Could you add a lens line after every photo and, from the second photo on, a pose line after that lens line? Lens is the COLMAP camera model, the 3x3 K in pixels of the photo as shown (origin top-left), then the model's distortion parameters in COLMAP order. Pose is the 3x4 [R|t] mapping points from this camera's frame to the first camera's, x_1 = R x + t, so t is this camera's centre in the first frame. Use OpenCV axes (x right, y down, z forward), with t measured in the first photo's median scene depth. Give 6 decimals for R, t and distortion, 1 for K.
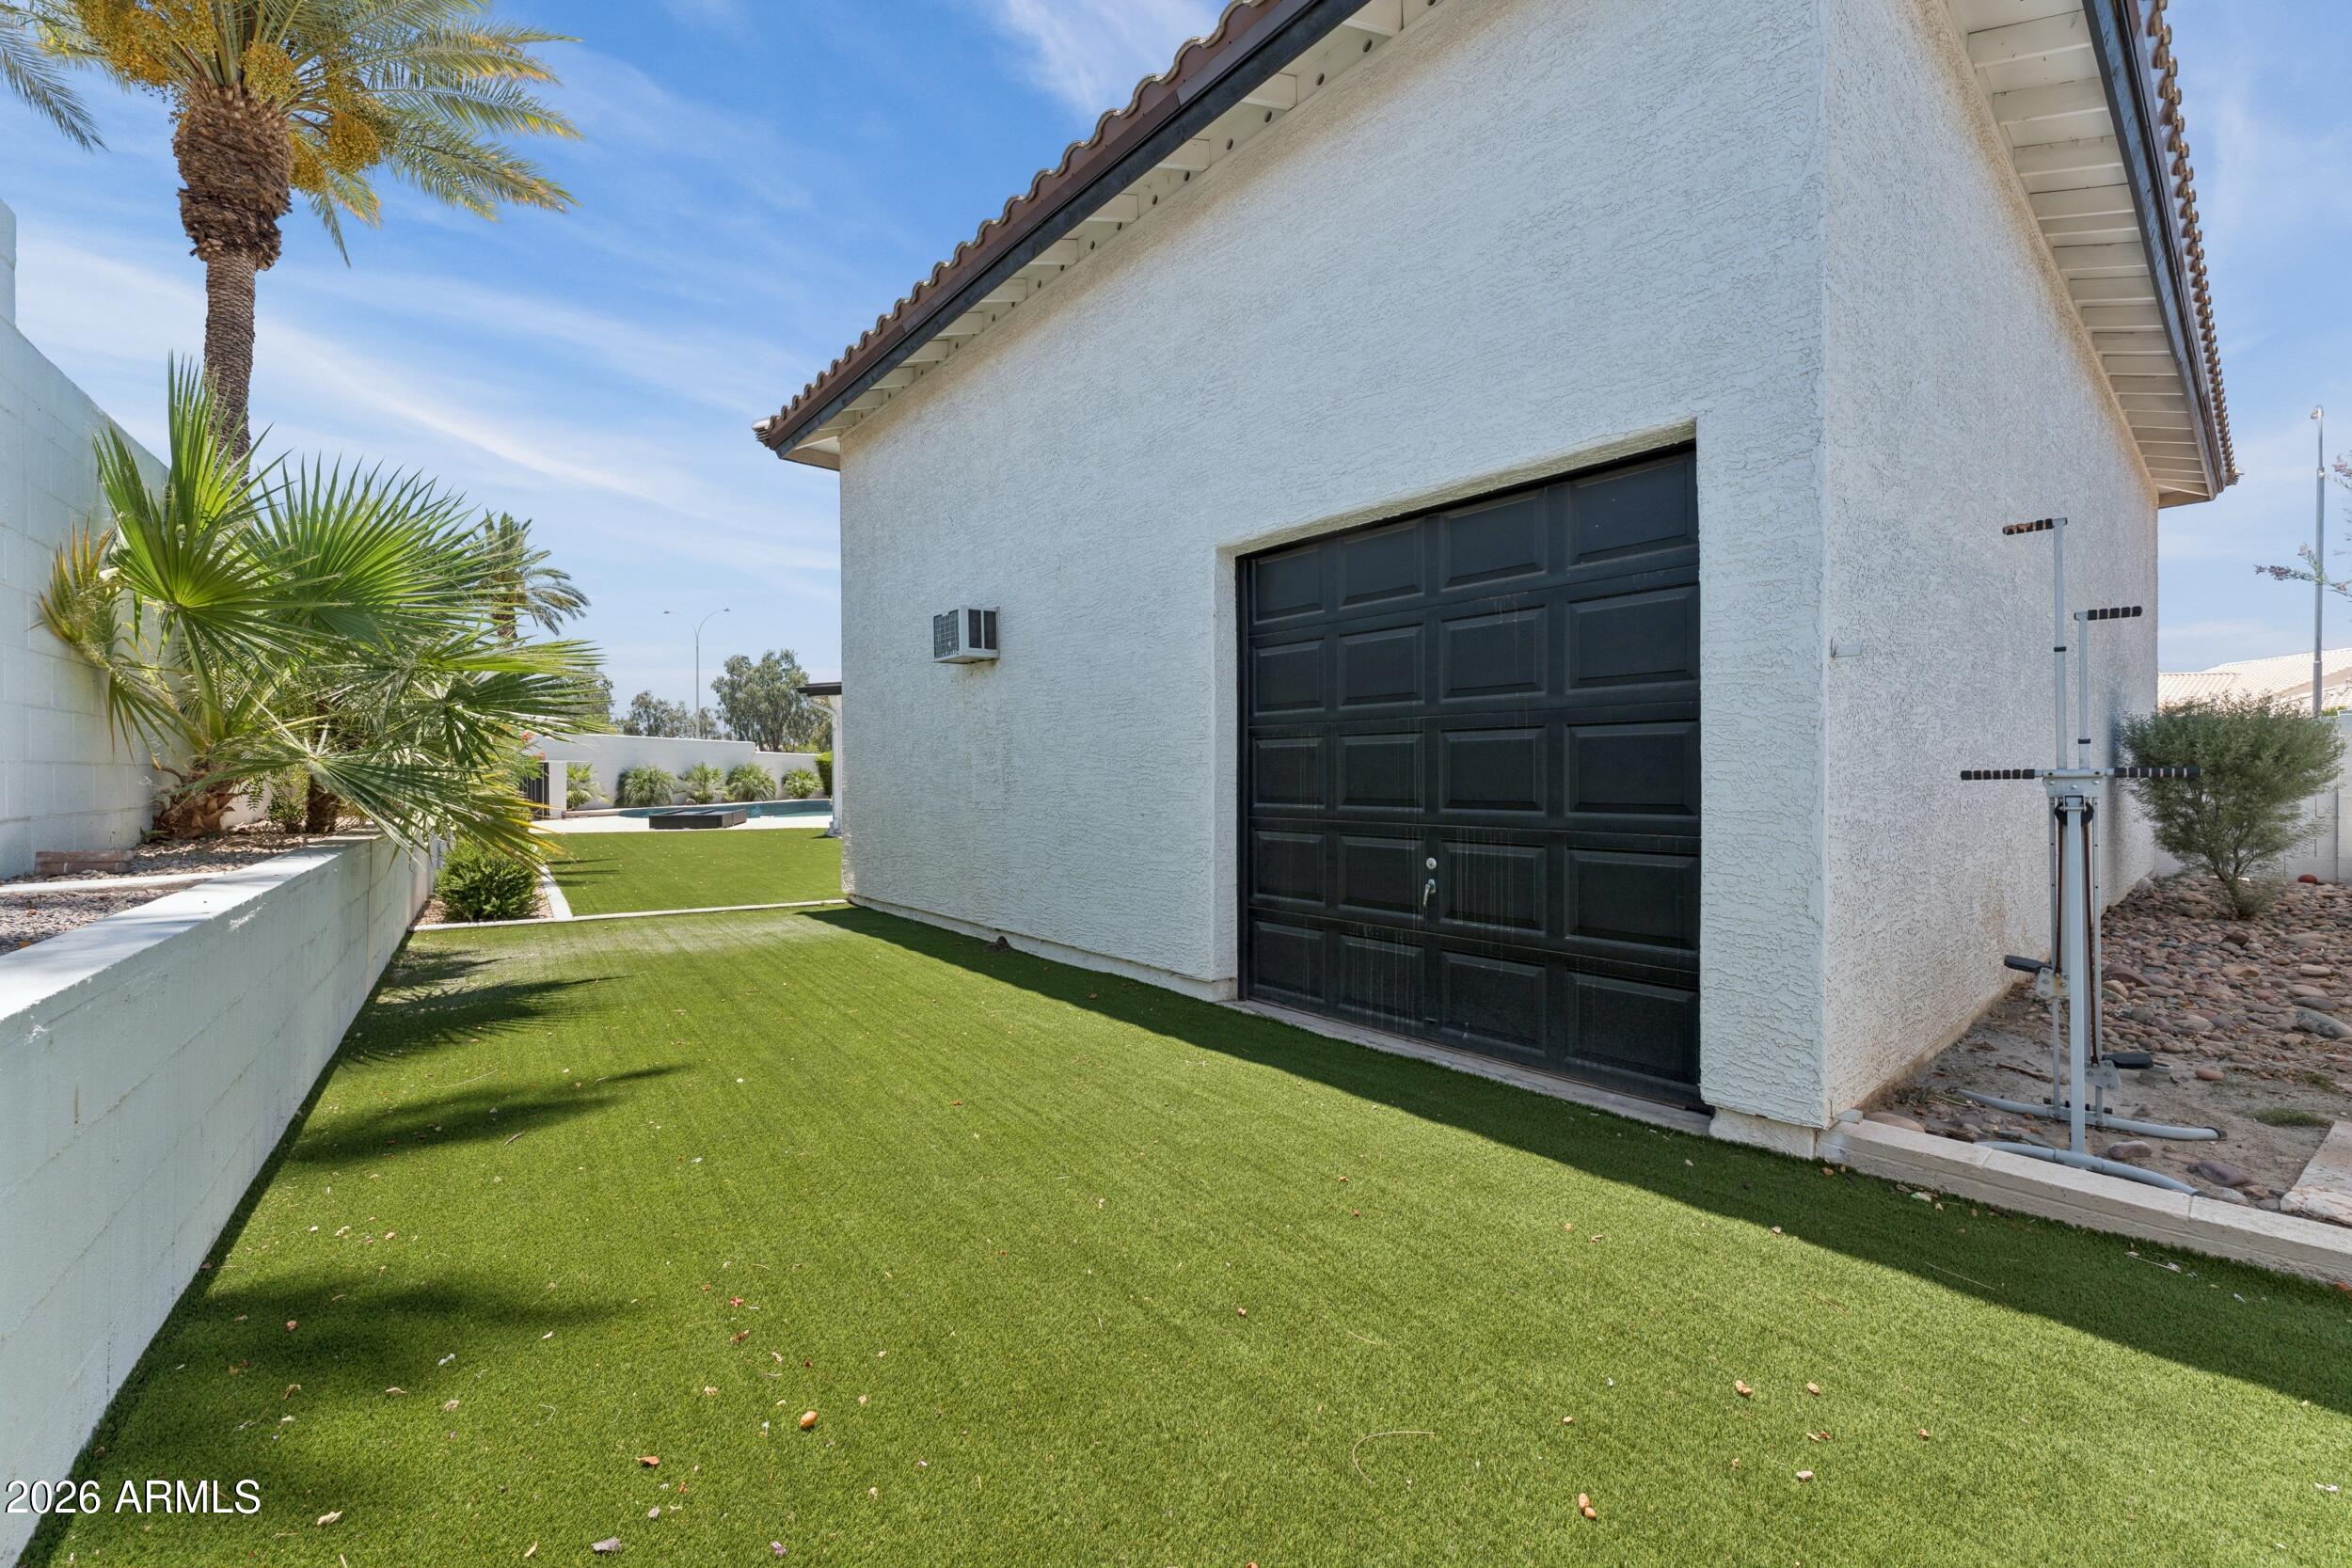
lens RADIAL K [[938.7, 0, 1185.3], [0, 938.7, 776.3], [0, 0, 1]] dist [0.000222, 0.000053]
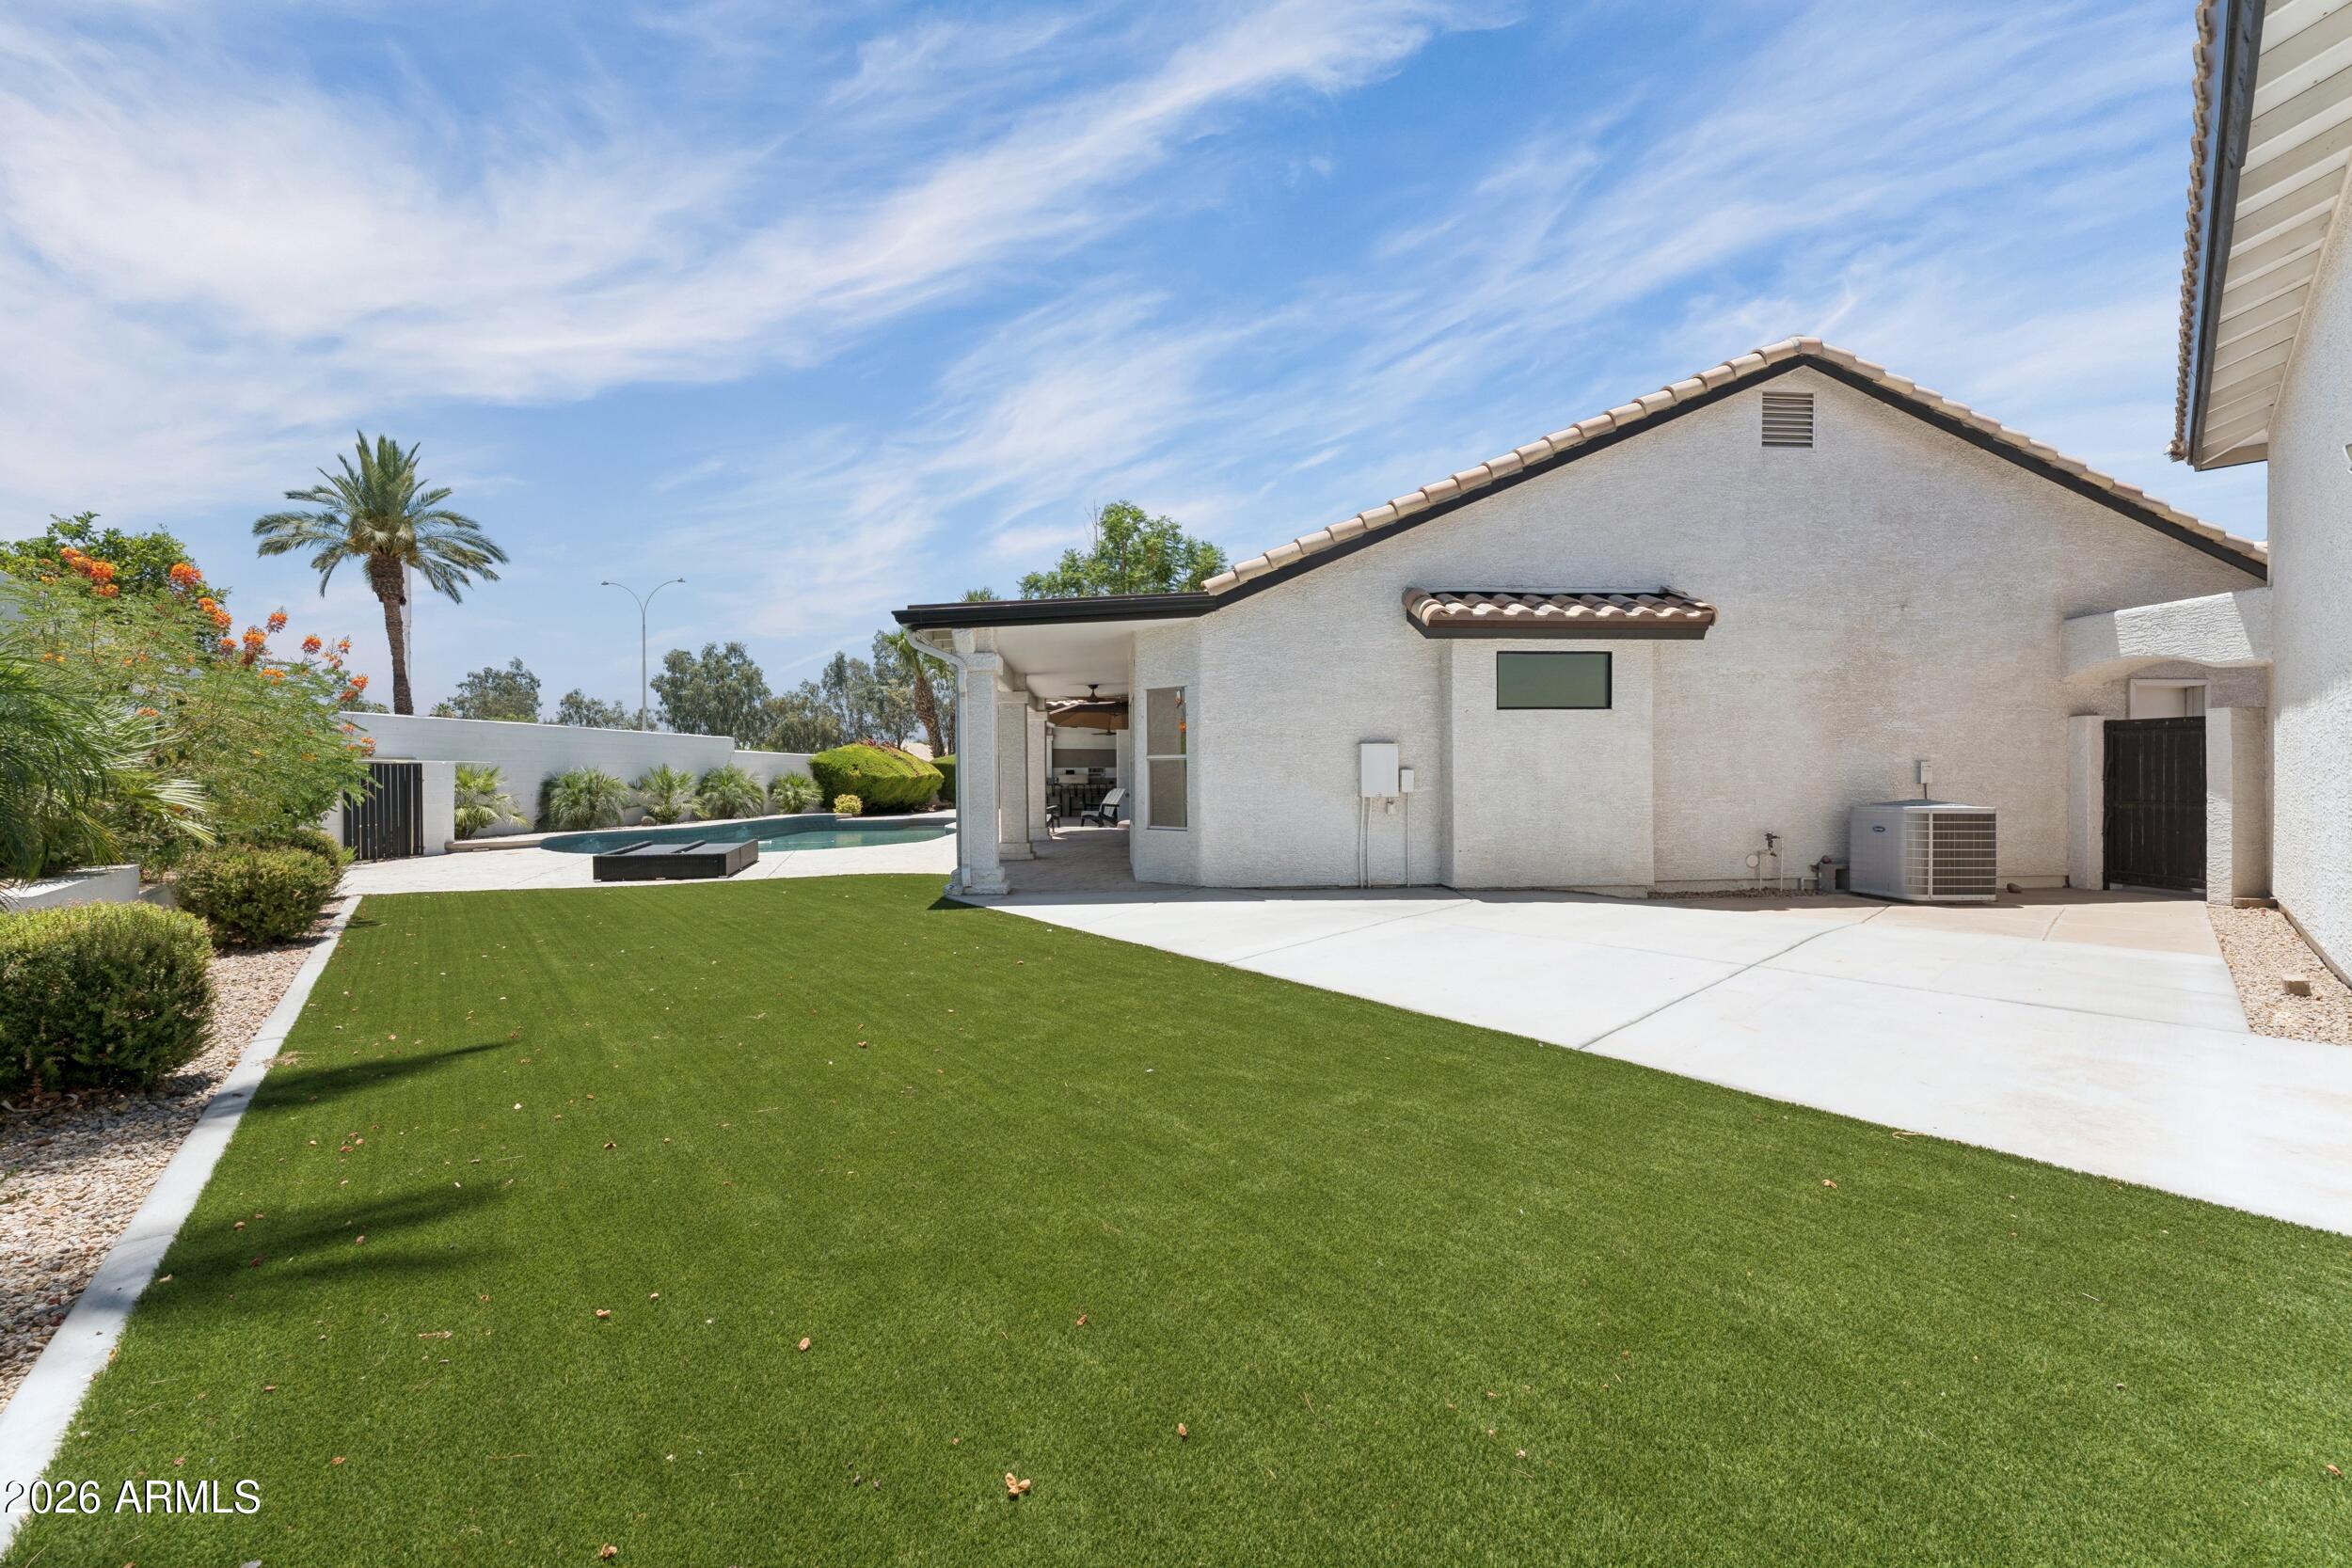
lens RADIAL K [[938.7, 0, 1169.3], [0, 938.7, 785.2], [0, 0, 1]] dist [0.000222, 0.000053]
pose [[0.999134, -0.004142, 0.041390, -0.133163], [0.003950, 0.999981, 0.004719, -0.000787], [-0.041408, -0.004551, 0.999132, 0.226356]]
